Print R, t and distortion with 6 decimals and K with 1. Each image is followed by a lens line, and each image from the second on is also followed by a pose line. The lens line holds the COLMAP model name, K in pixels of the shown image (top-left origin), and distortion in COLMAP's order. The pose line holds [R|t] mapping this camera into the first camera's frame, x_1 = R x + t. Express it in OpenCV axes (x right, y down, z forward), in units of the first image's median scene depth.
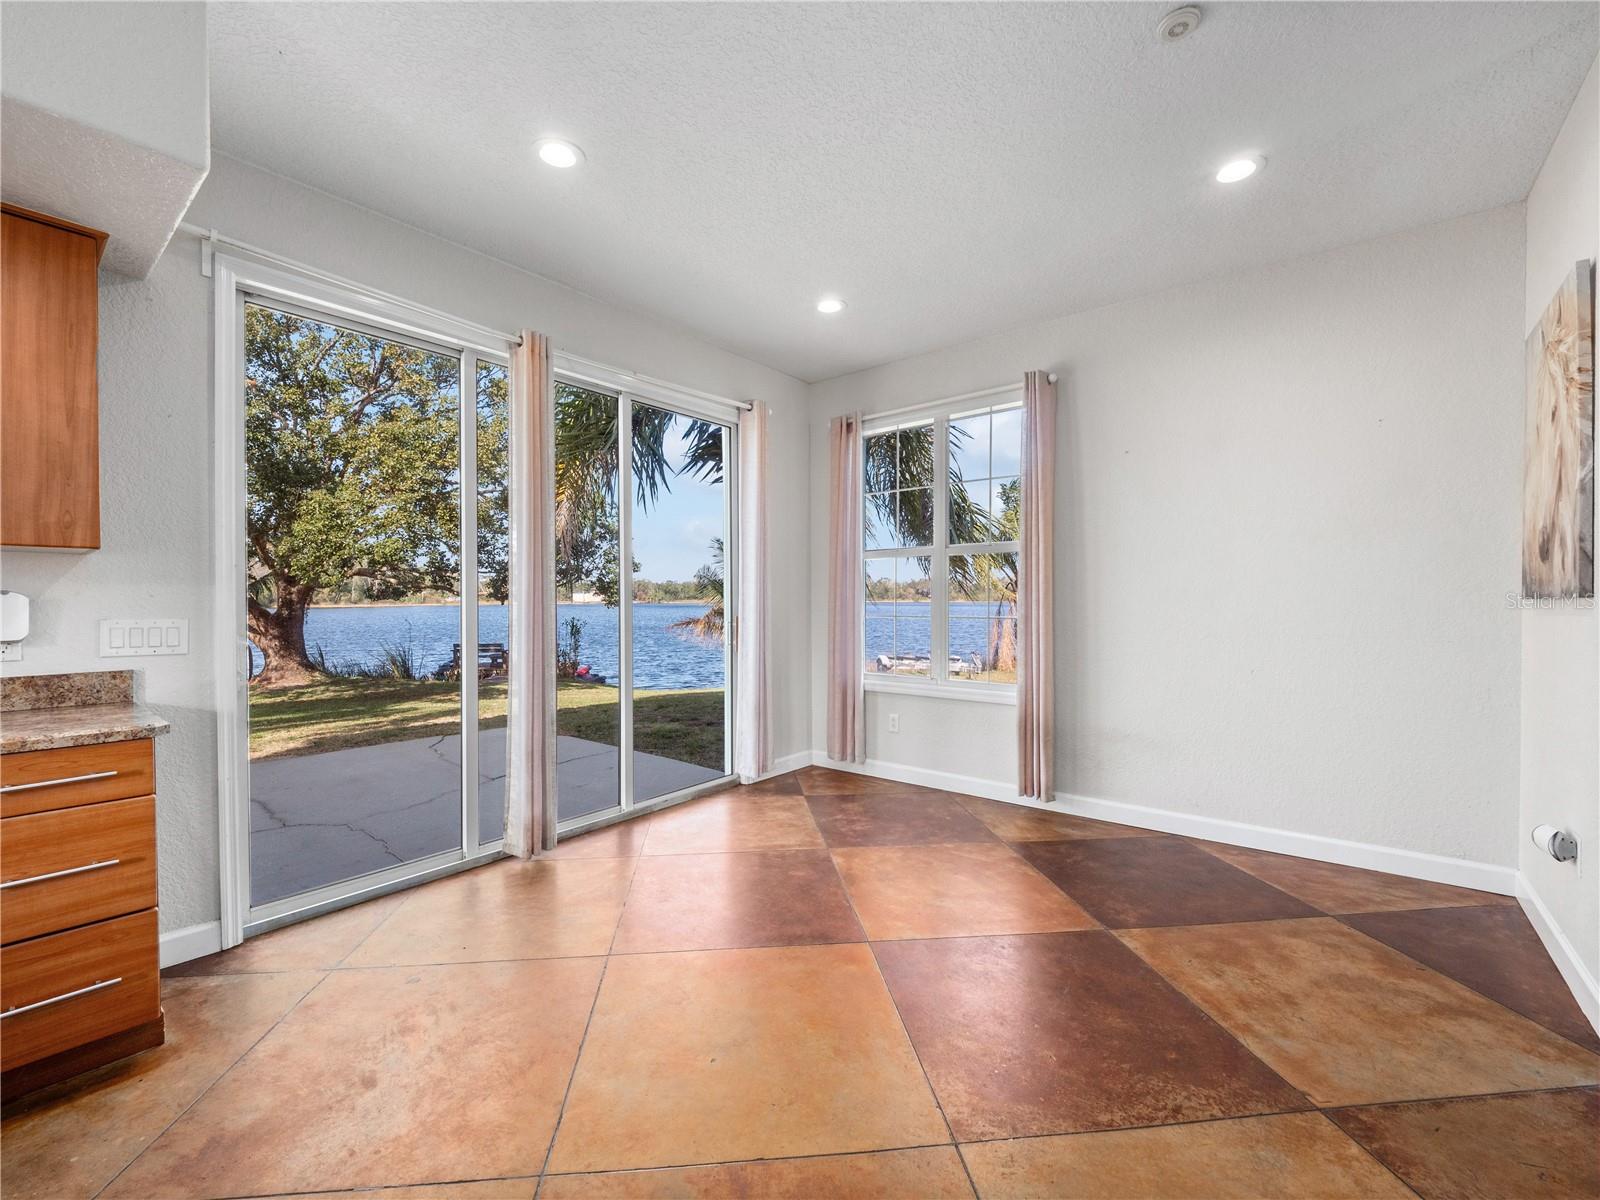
lens RADIAL K [[671.1, 0, 773.0], [0, 671.1, 602.7], [0, 0, 1]] dist [-0.006883, 0.000064]
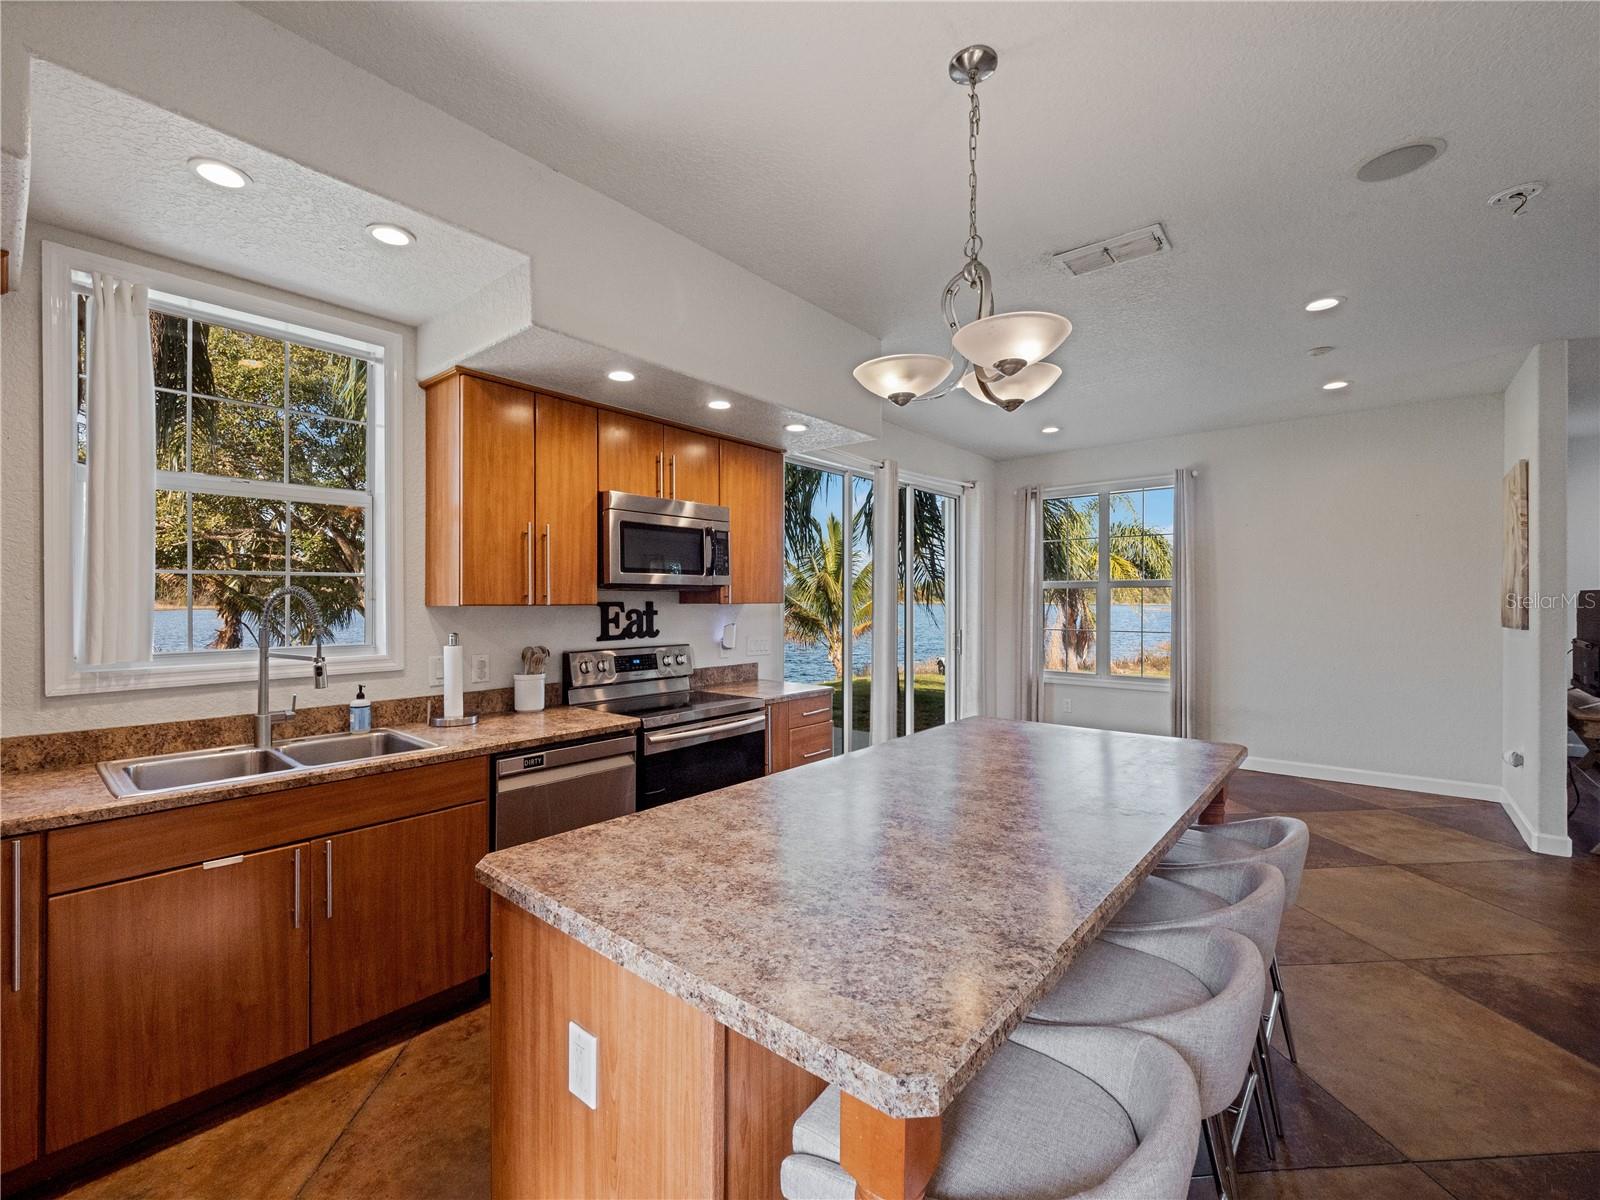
lens RADIAL K [[673.7, 0, 775.3], [0, 673.7, 597.3], [0, 0, 1]] dist [-0.009964, 0.000308]
pose [[0.999702, 0.004401, -0.024000, -0.760442], [-0.004691, 0.999917, -0.012020, -0.054609], [0.023945, 0.012129, 0.999640, -0.820949]]
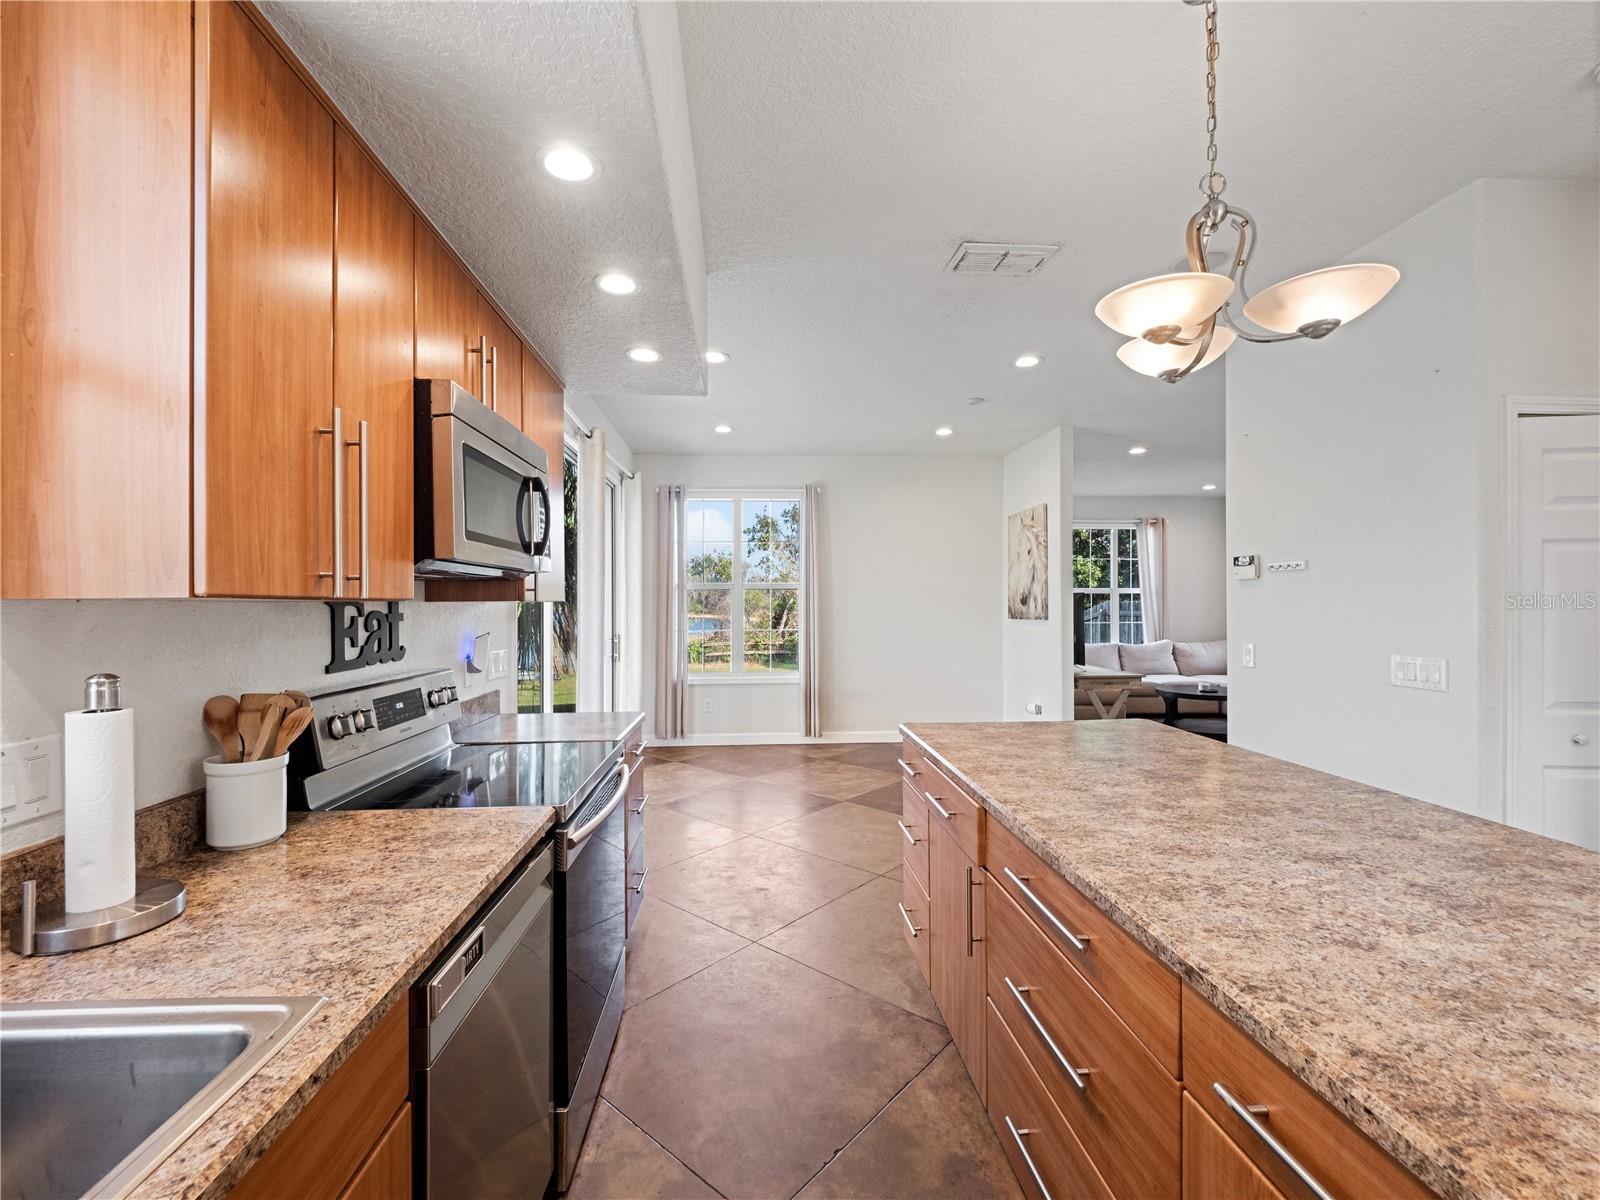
lens RADIAL K [[671.1, 0, 773.0], [0, 671.1, 602.7], [0, 0, 1]] dist [-0.006883, 0.000064]
pose [[0.740568, 0.003153, 0.671974, -1.280131], [0.007057, 0.999897, -0.012469, -0.041186], [-0.671945, 0.013977, 0.740470, -0.291962]]
